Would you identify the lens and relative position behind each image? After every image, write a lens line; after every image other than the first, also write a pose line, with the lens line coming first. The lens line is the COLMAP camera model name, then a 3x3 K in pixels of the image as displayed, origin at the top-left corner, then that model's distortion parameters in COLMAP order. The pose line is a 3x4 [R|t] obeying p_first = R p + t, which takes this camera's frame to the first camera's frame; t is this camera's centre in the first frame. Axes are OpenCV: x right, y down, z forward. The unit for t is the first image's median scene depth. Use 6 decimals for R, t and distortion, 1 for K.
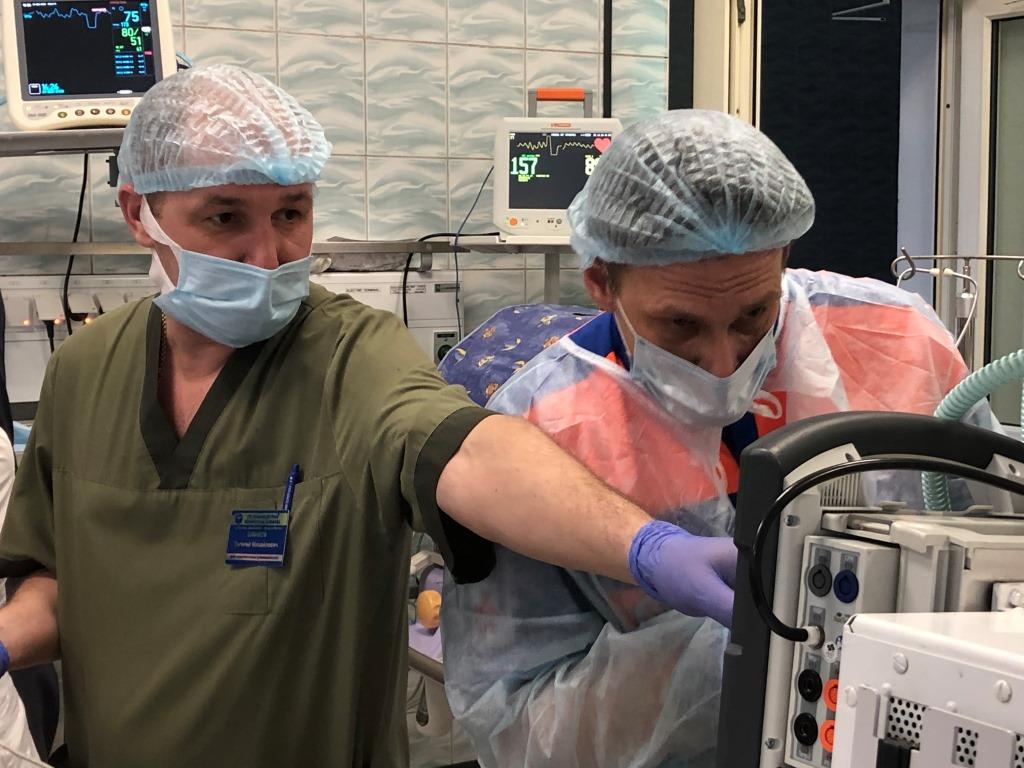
lens RADIAL K [[1673.5, 0, 516.9], [0, 1673.5, 377.3], [0, 0, 1]] dist [0.098548, 0.000000]
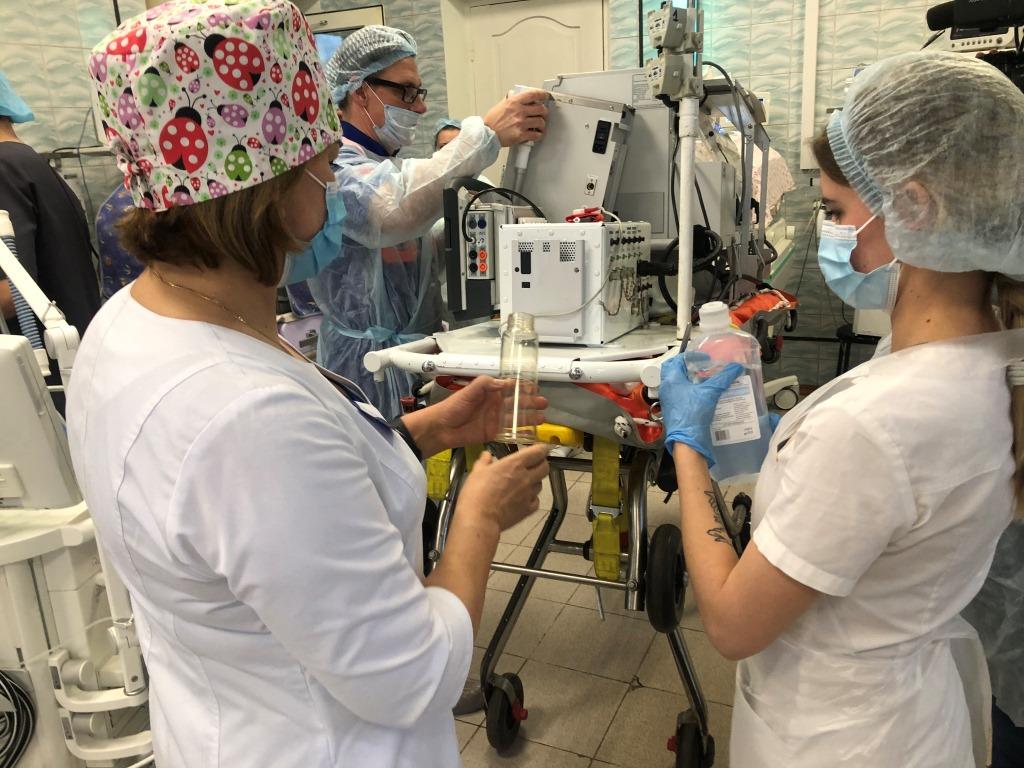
lens RADIAL K [[841.0, 0, 509.3], [0, 841.0, 377.9], [0, 0, 1]] dist [0.025845, -0.017612]
pose [[0.824519, -0.201127, 0.528883, -0.192953], [0.101415, 0.972087, 0.211568, 0.018487], [-0.556672, -0.120805, 0.821901, -0.131729]]
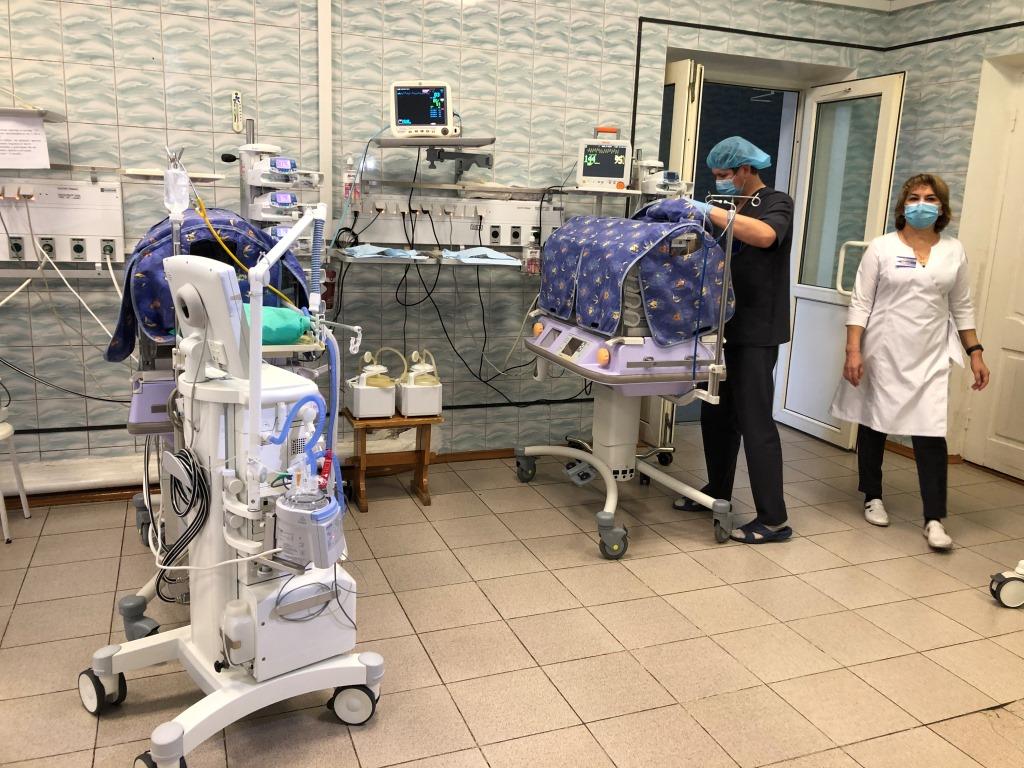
lens RADIAL K [[841.0, 0, 515.4], [0, 841.0, 384.0], [0, 0, 1]] dist [0.025845, -0.017612]
pose [[0.987412, 0.073408, -0.140104, 0.090924], [-0.055481, 0.990243, 0.127831, 0.048754], [0.148120, -0.118448, 0.981850, -0.272072]]
